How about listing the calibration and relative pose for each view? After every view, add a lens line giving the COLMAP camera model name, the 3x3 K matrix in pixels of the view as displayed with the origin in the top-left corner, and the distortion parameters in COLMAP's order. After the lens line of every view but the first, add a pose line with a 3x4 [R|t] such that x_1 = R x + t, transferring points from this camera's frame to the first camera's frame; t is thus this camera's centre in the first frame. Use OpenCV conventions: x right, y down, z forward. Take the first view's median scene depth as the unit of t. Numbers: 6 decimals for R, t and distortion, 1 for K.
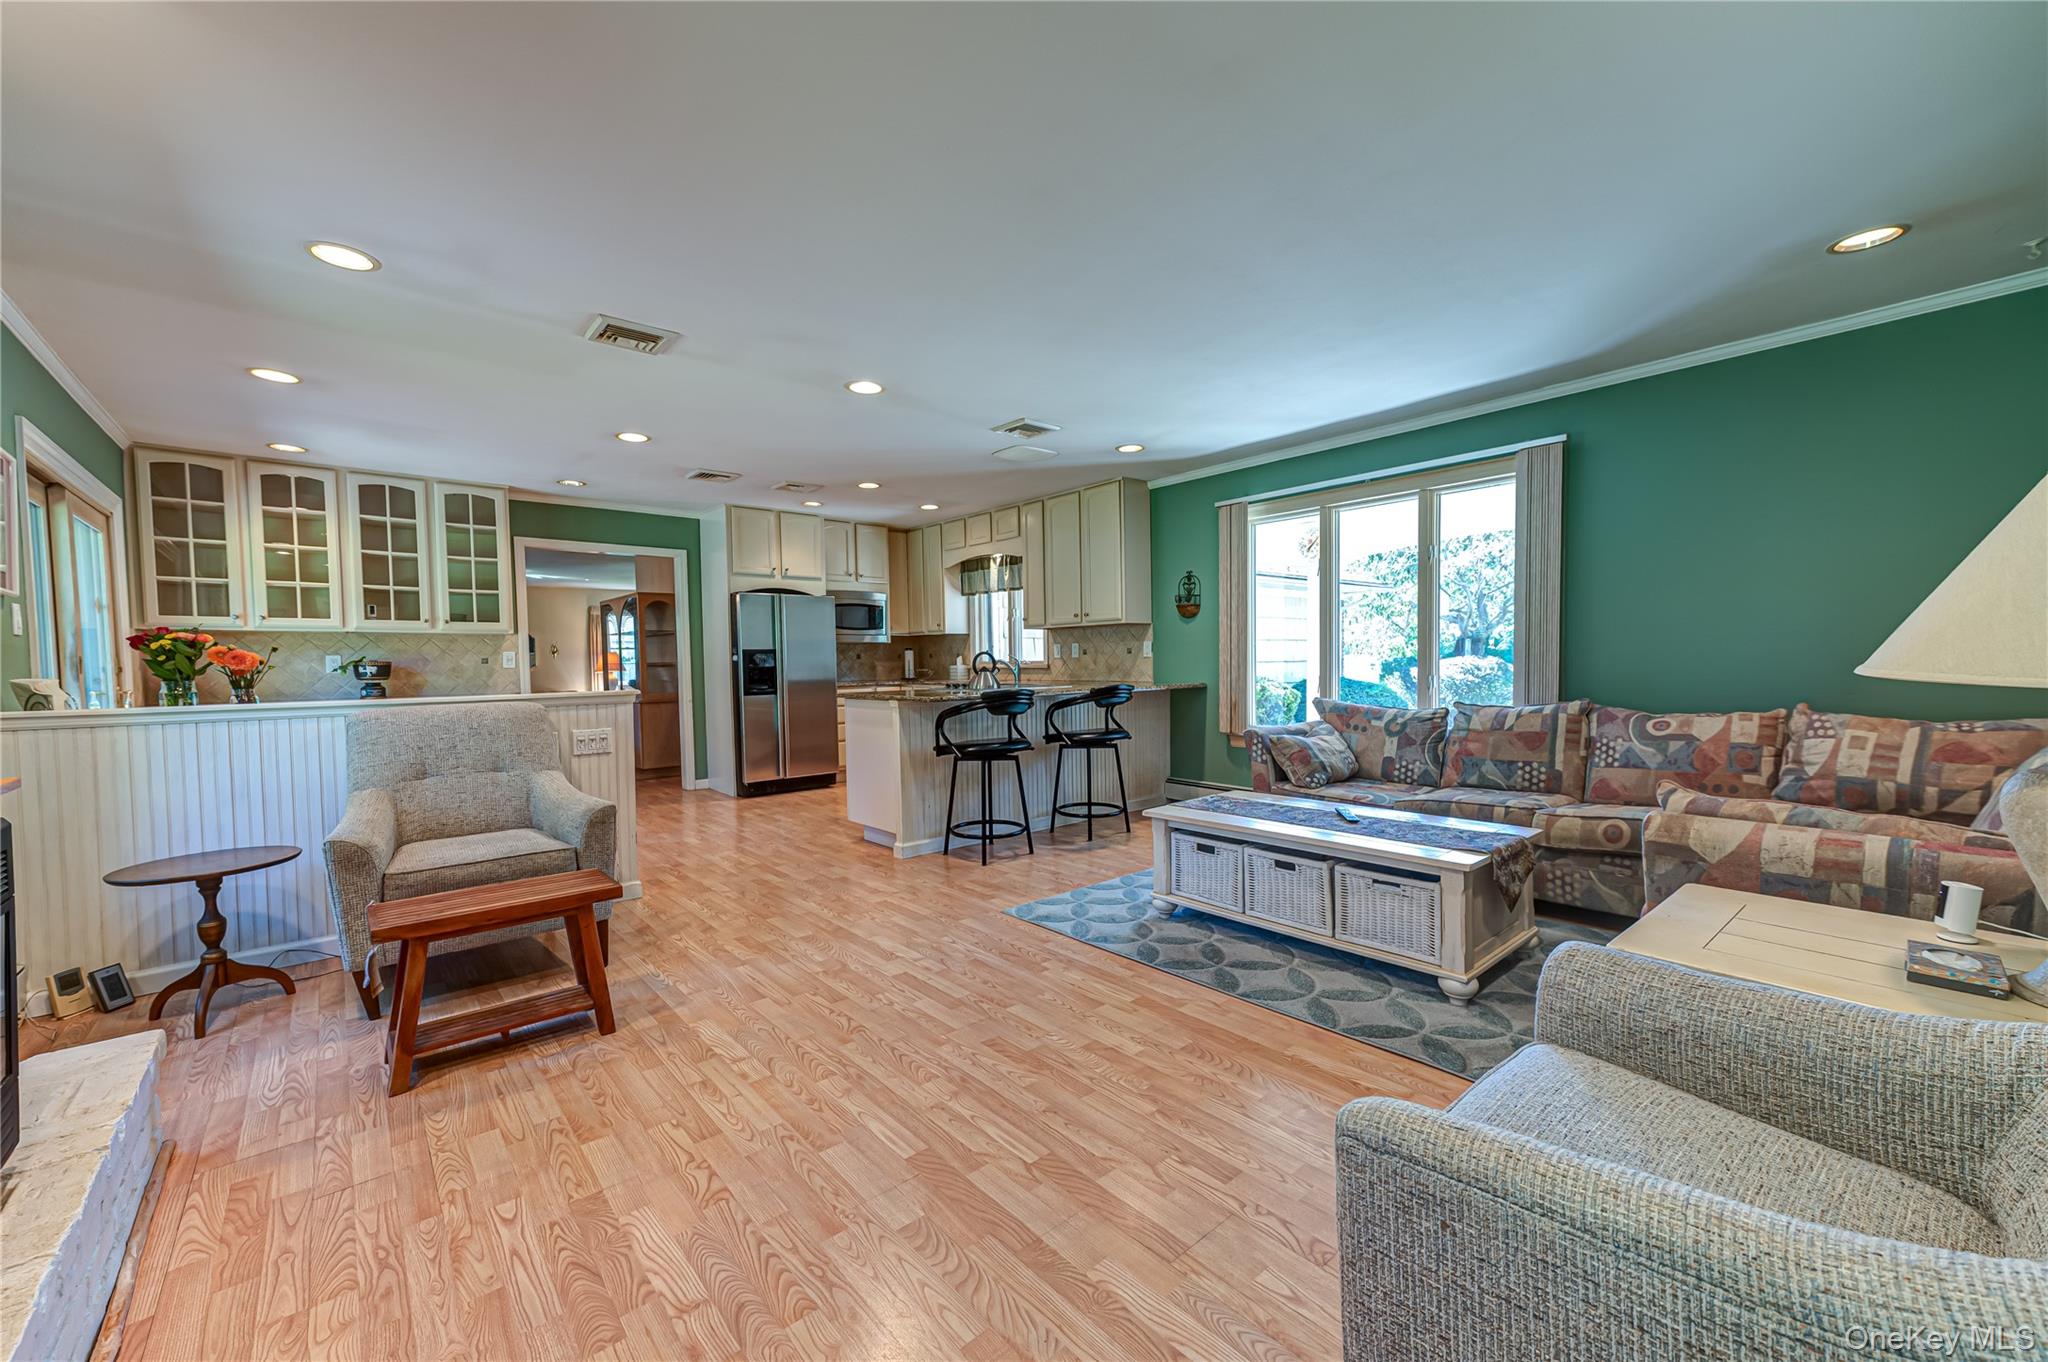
lens RADIAL K [[813.8, 0, 1032.1], [0, 813.8, 684.0], [0, 0, 1]] dist [-0.007201, -0.000661]
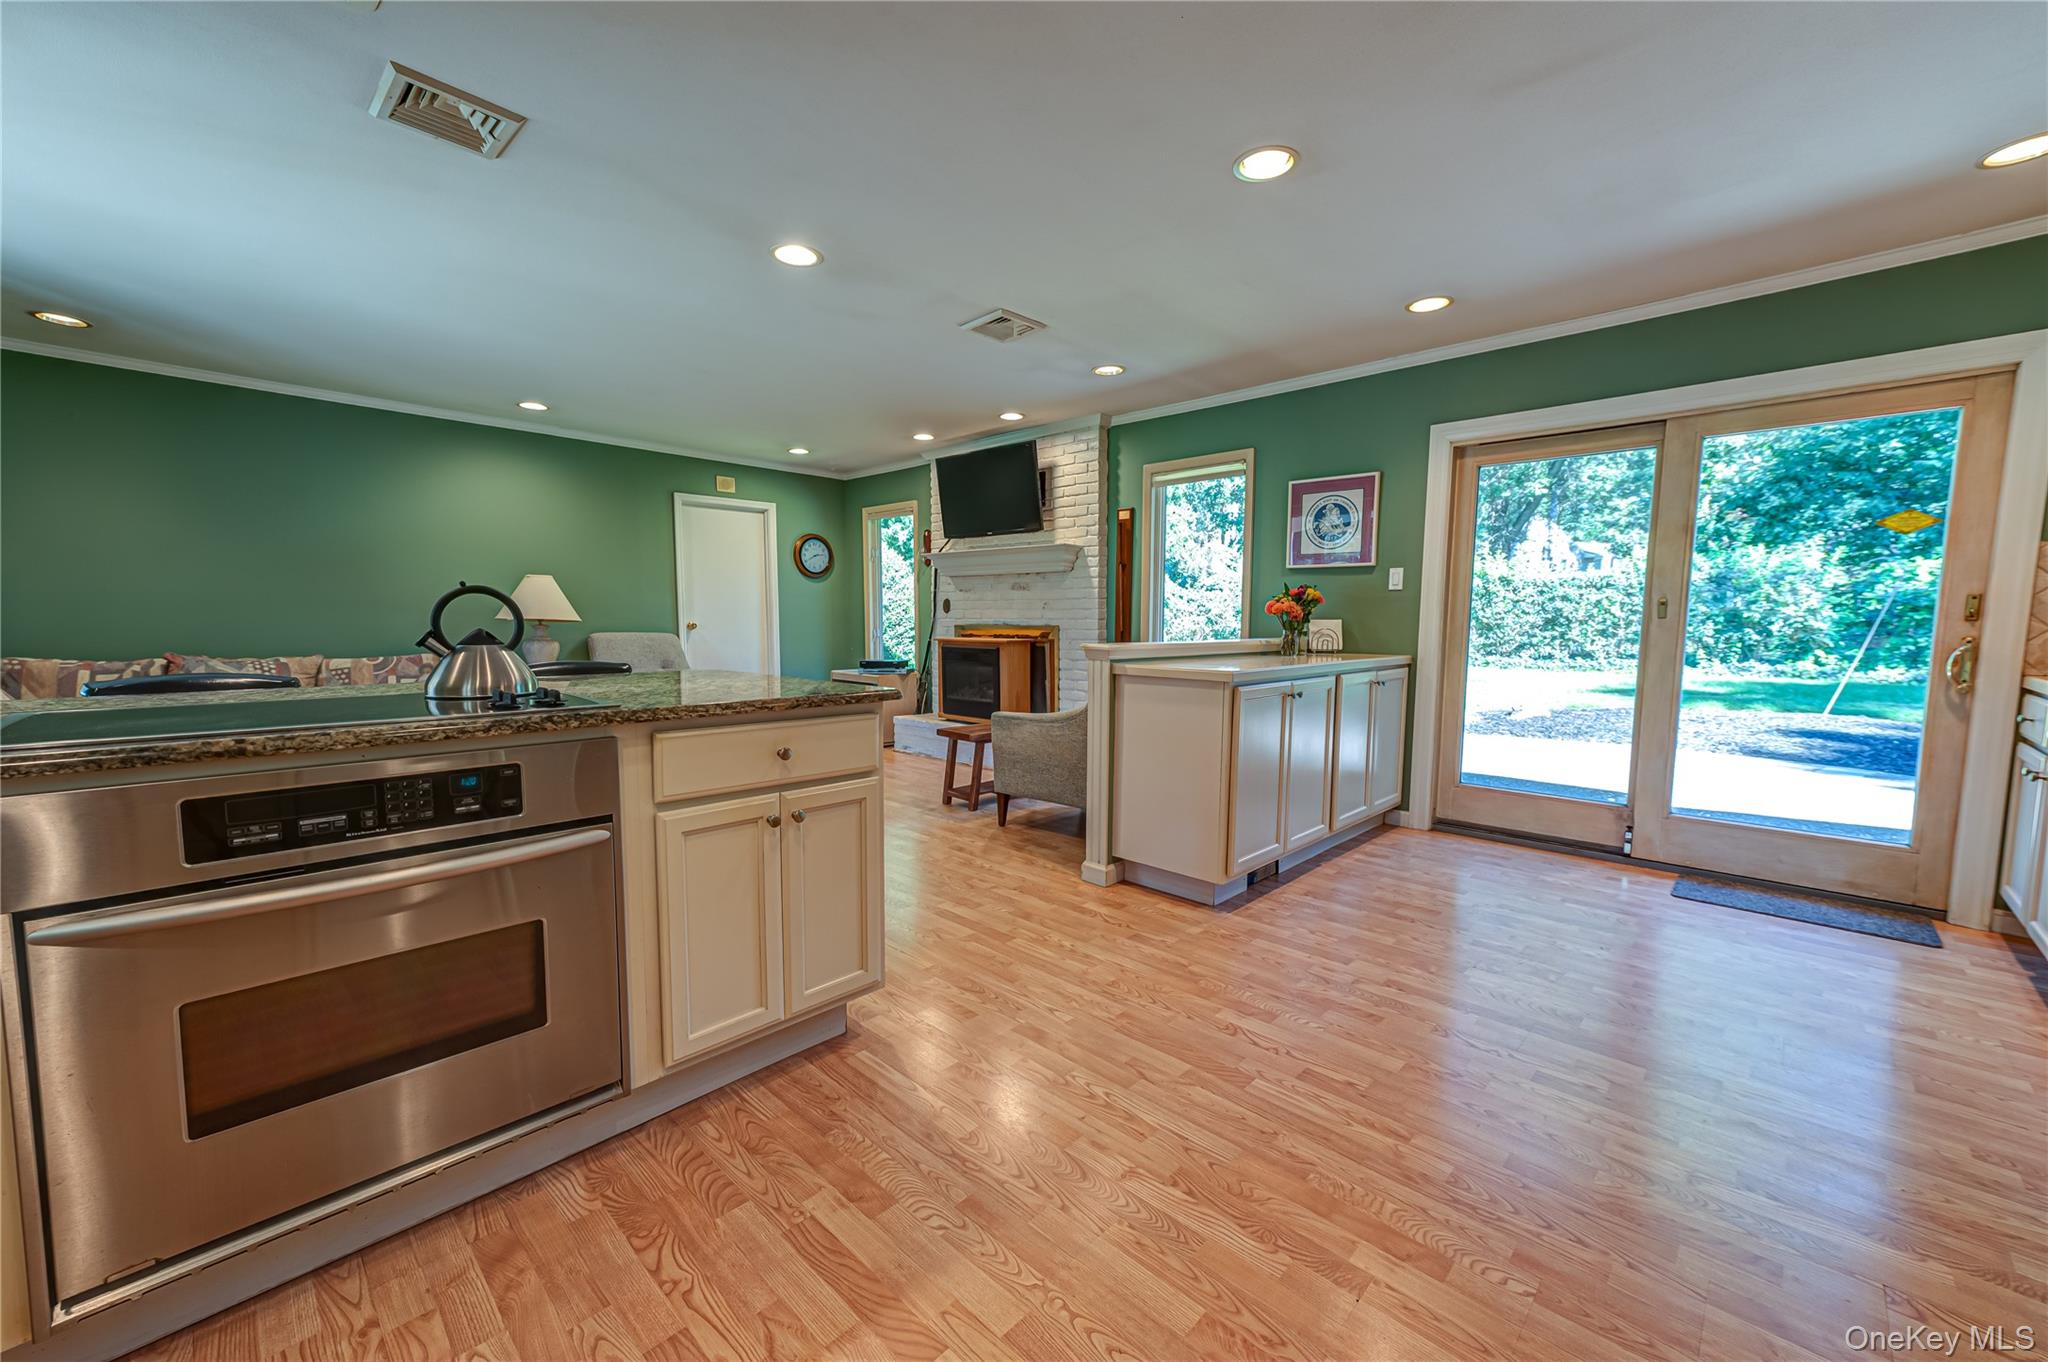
lens RADIAL K [[813.8, 0, 1027.6], [0, 813.8, 691.5], [0, 0, 1]] dist [-0.007201, -0.000661]
pose [[-0.995931, 0.019394, -0.088002, -0.447931], [0.008090, 0.991864, 0.127042, -0.065517], [0.089750, 0.125813, -0.987986, 2.367506]]
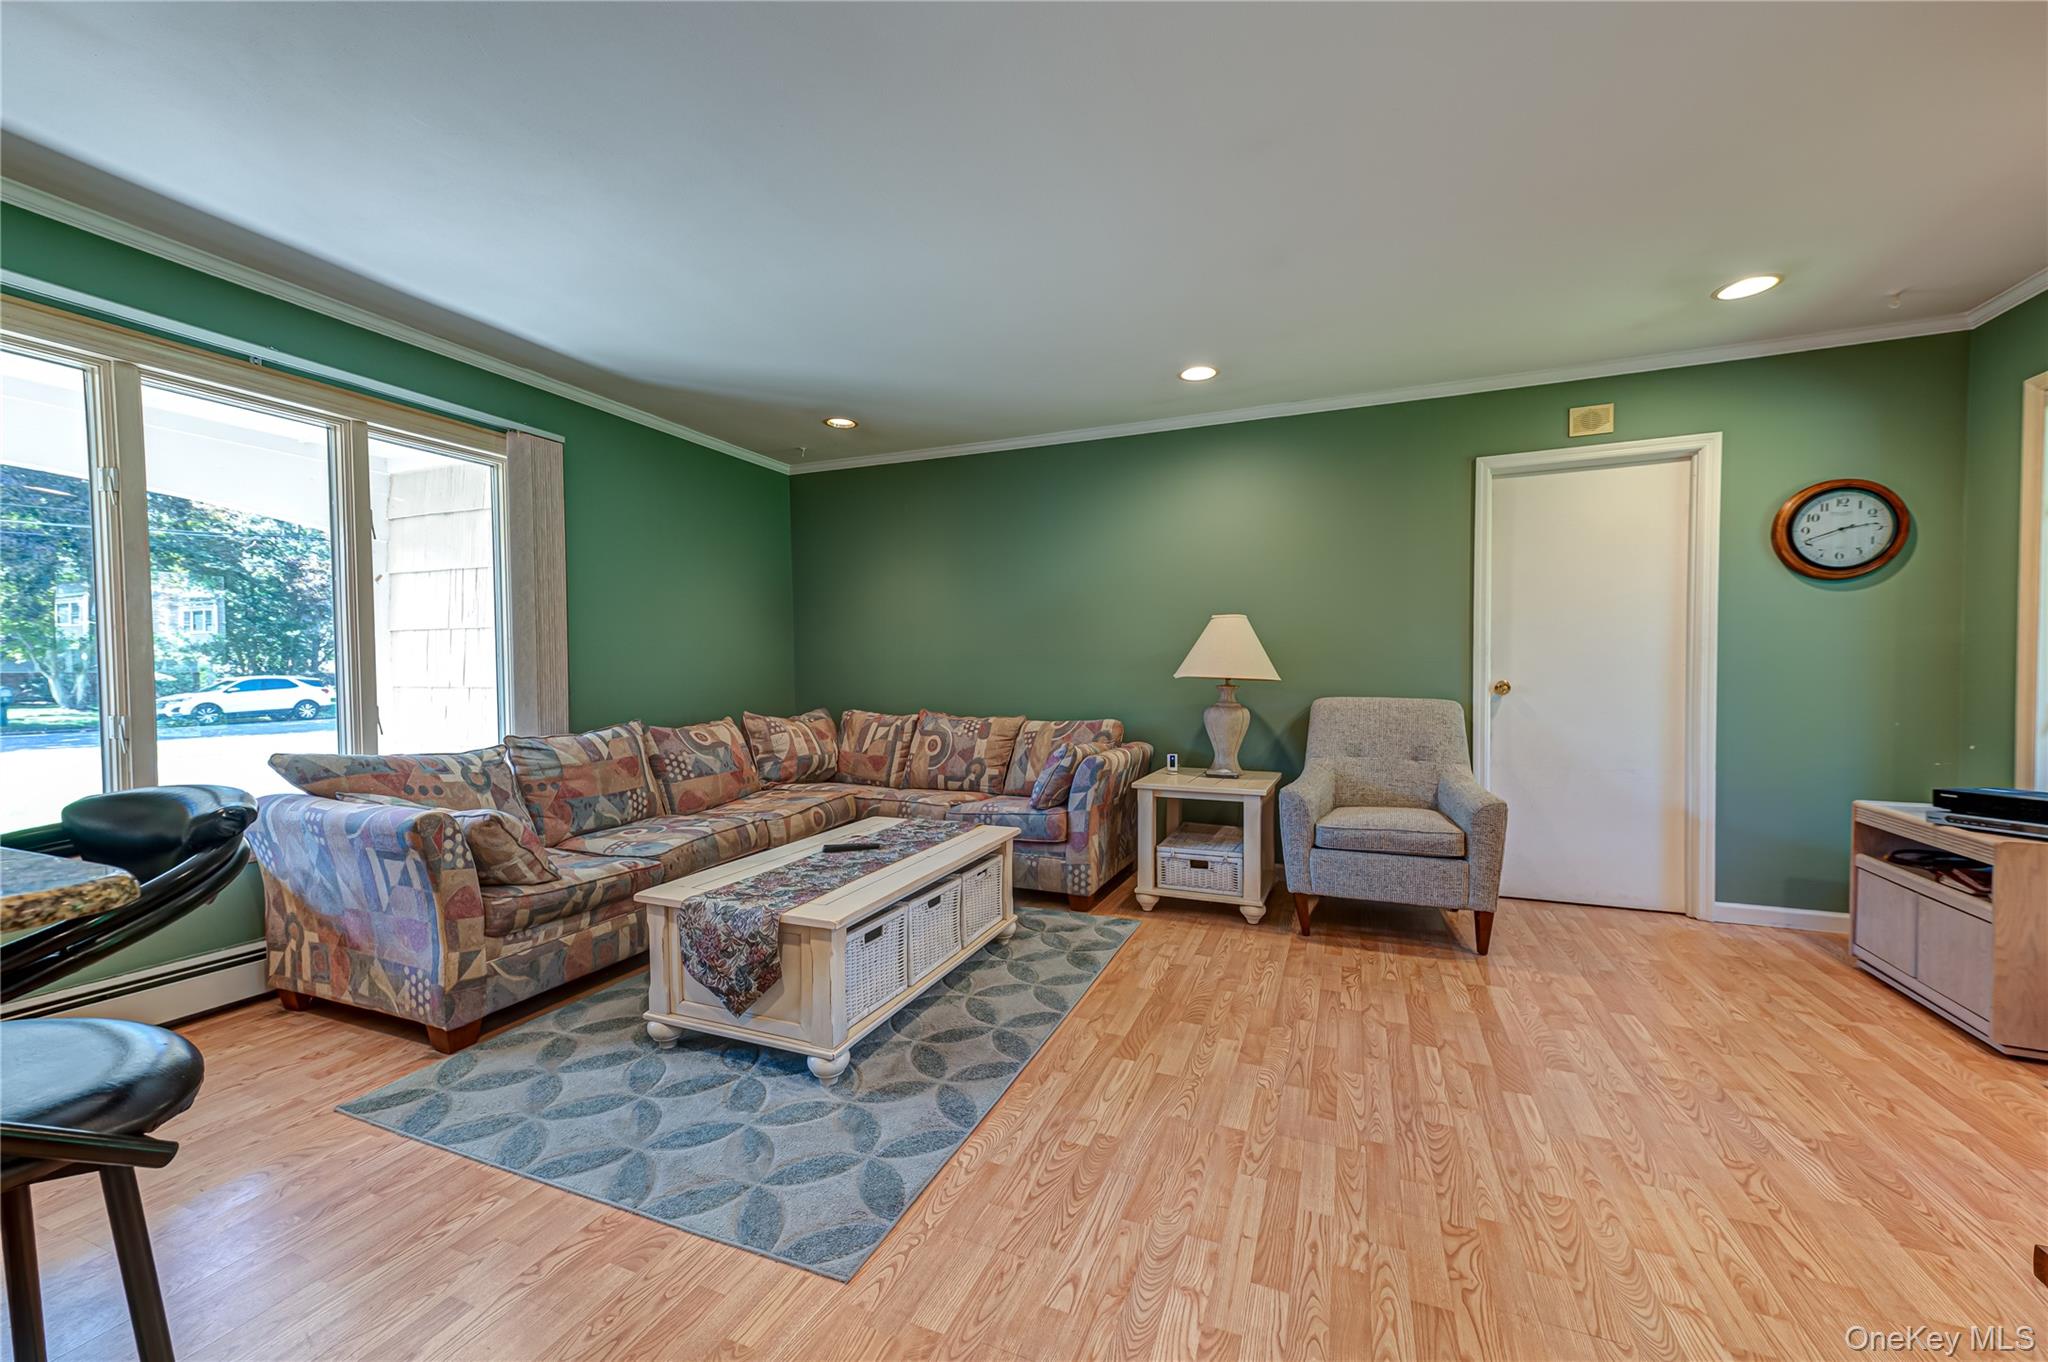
lens RADIAL K [[813.8, 0, 985.9], [0, 813.8, 683.7], [0, 0, 1]] dist [-0.007201, -0.000661]
pose [[-0.428011, 0.006487, 0.903750, -0.511907], [0.045221, 0.998875, 0.014246, -0.026224], [-0.902641, 0.046966, -0.427823, 1.279954]]
